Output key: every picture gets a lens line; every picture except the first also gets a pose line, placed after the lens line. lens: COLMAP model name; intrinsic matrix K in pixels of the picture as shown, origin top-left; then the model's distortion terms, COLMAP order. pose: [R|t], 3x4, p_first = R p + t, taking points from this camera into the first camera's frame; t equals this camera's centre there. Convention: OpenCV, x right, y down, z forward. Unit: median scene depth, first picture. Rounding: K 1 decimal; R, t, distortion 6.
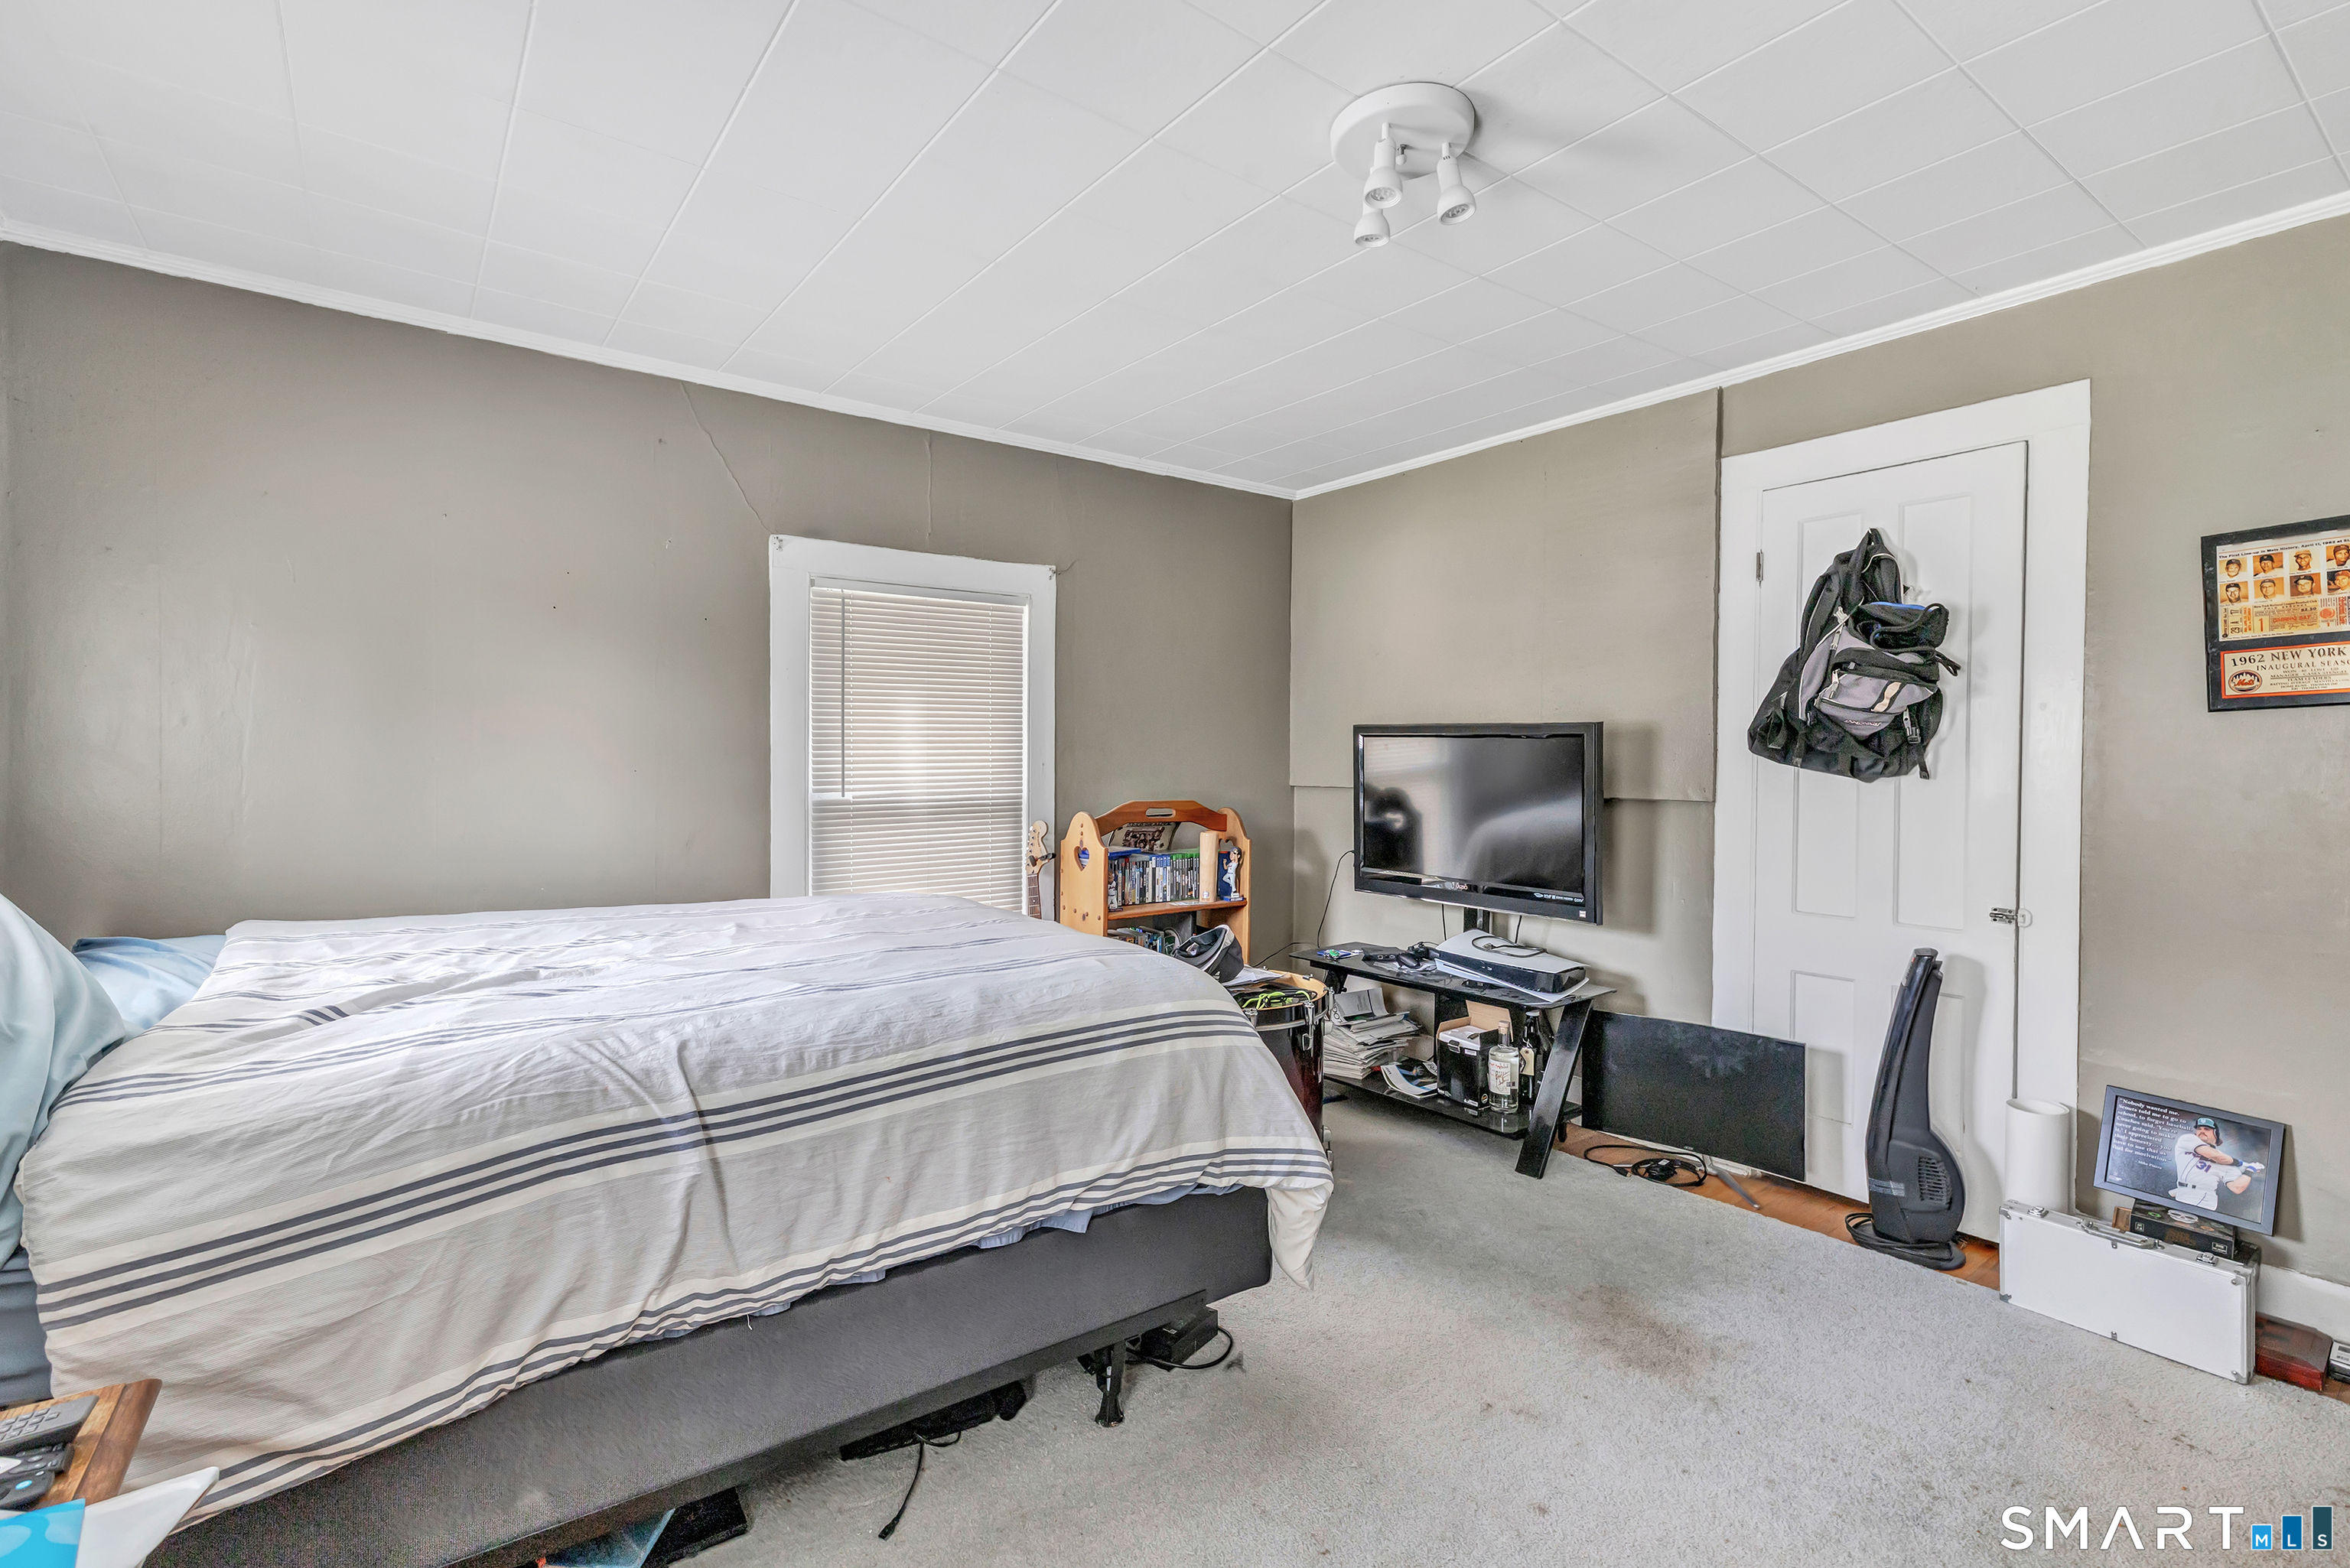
lens RADIAL K [[1047.5, 0, 1180.4], [0, 1047.5, 772.1], [0, 0, 1]] dist [-0.002765, 0.001642]
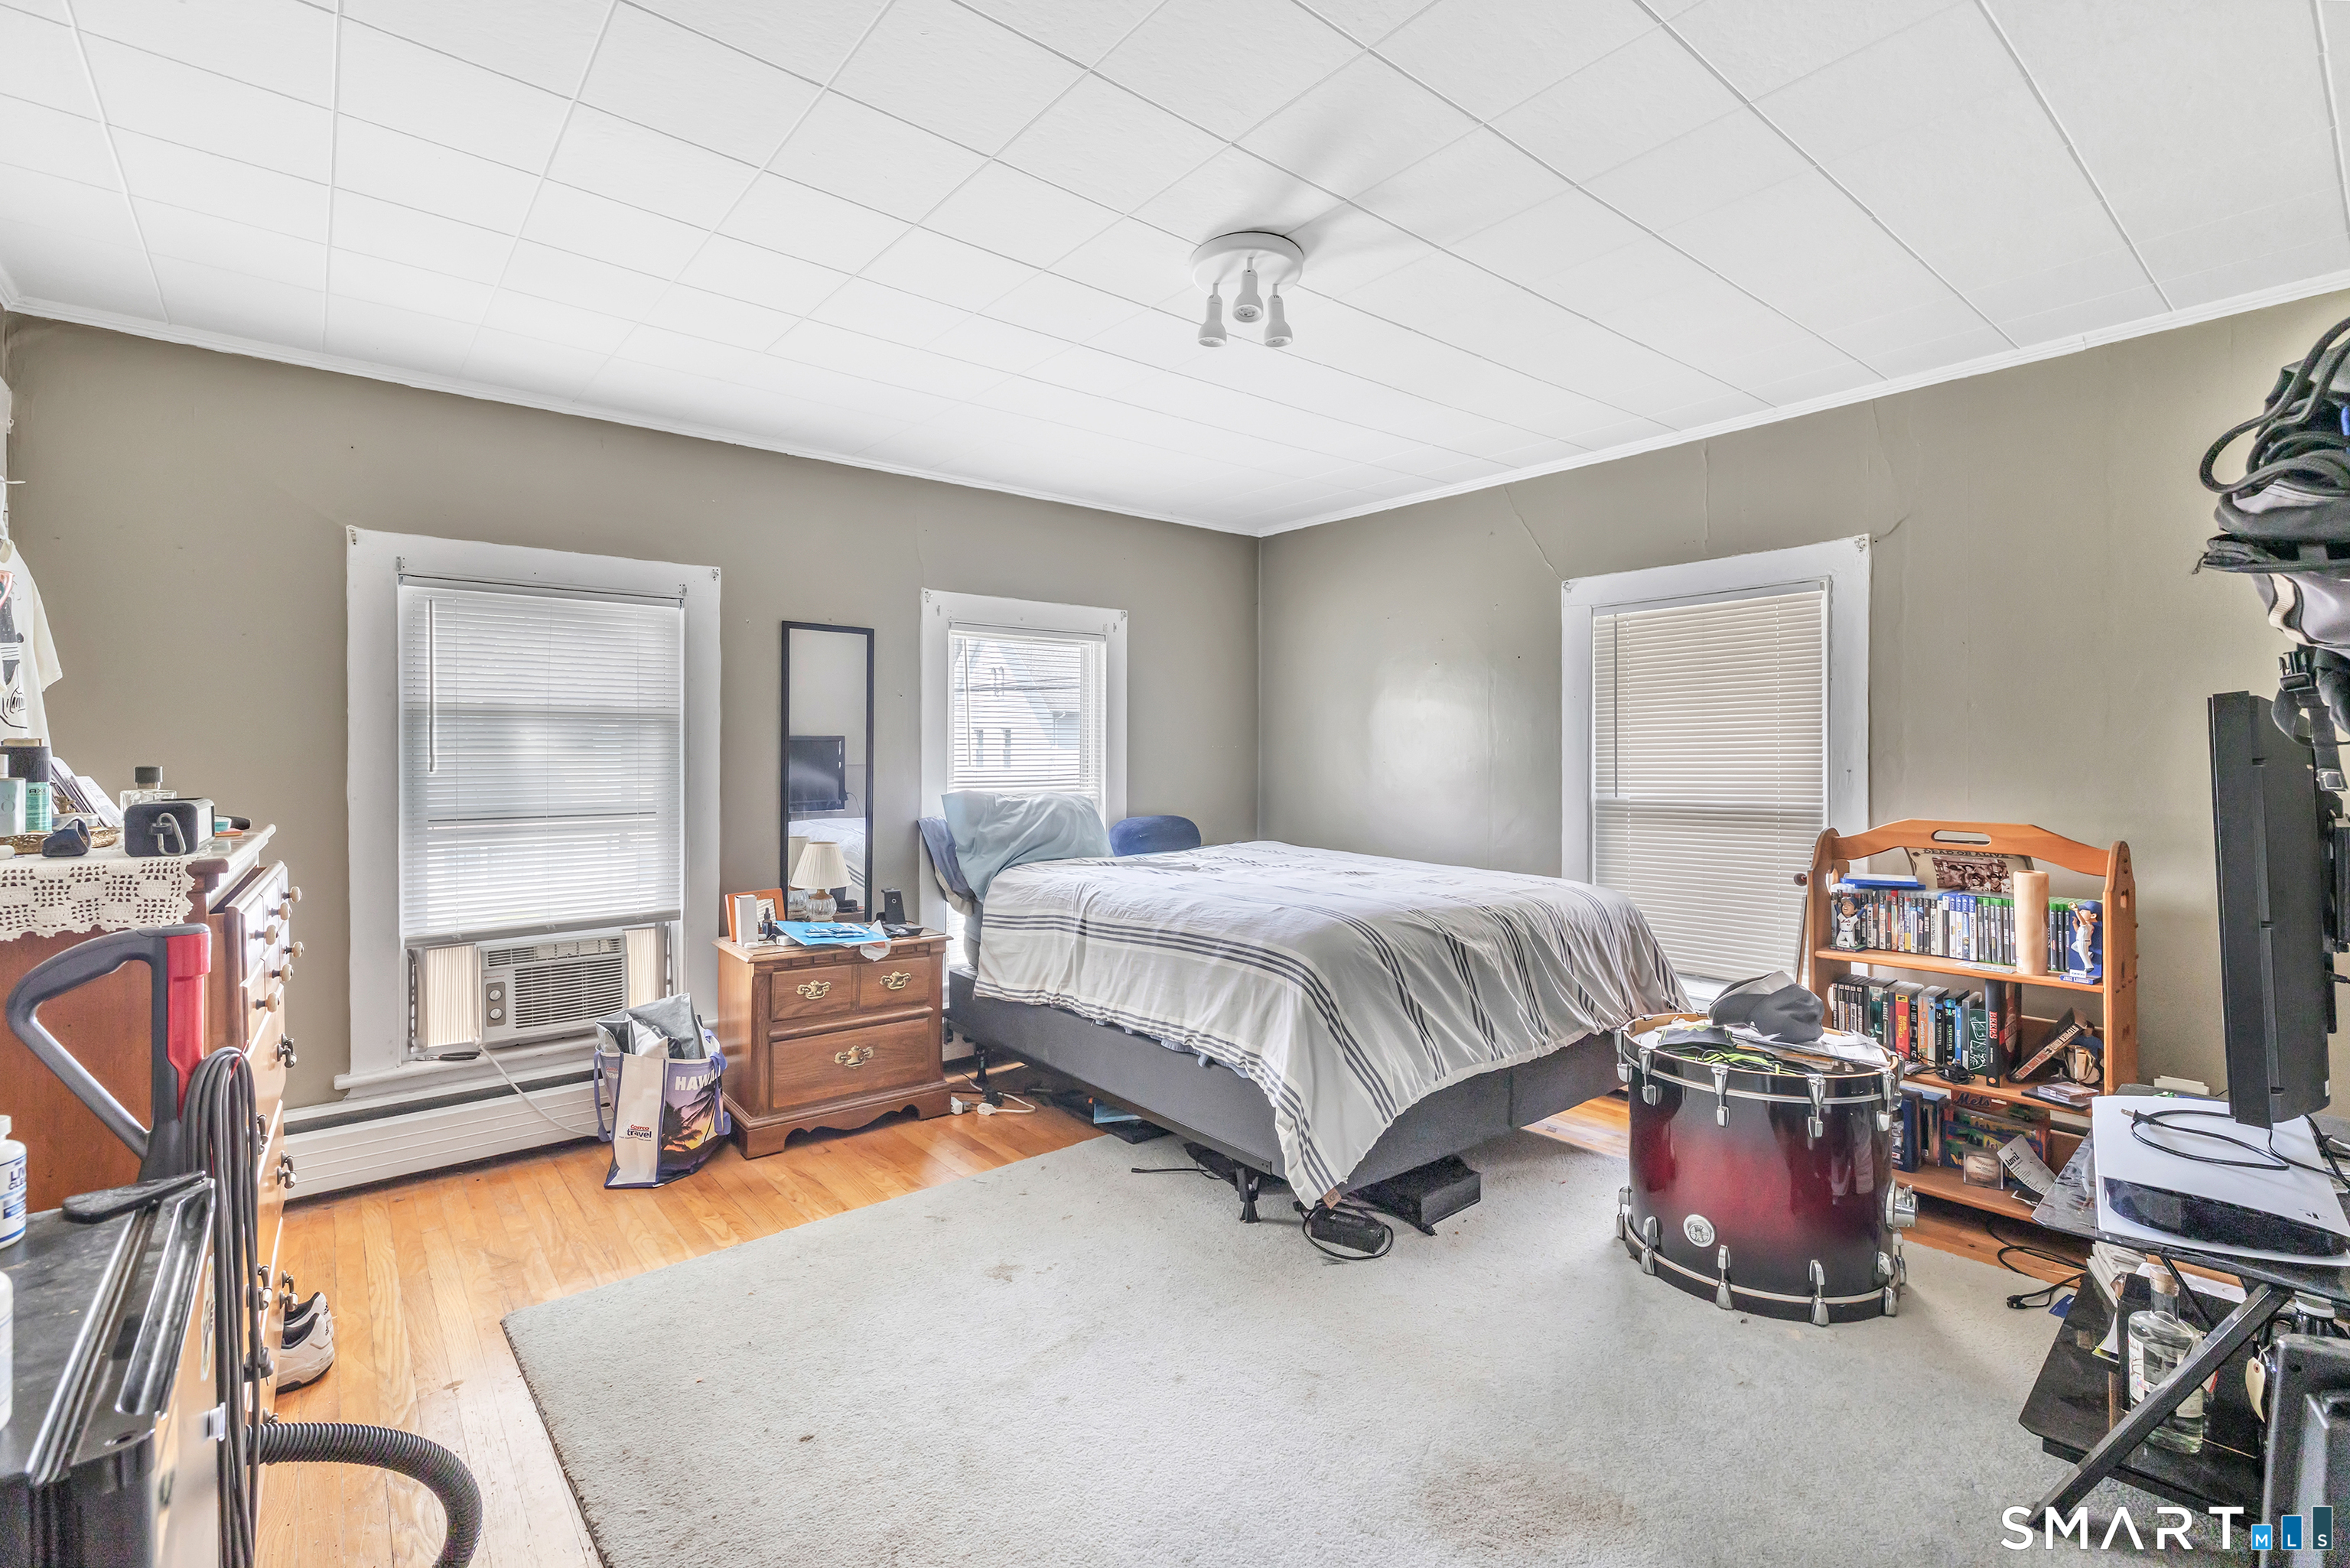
lens RADIAL K [[1047.5, 0, 1172.9], [0, 1047.5, 763.5], [0, 0, 1]] dist [-0.002765, 0.001642]
pose [[0.053547, 0.004691, -0.998554, 0.787310], [-0.011970, 0.999920, 0.004055, -0.011344], [0.998494, 0.011736, 0.053599, 0.462539]]
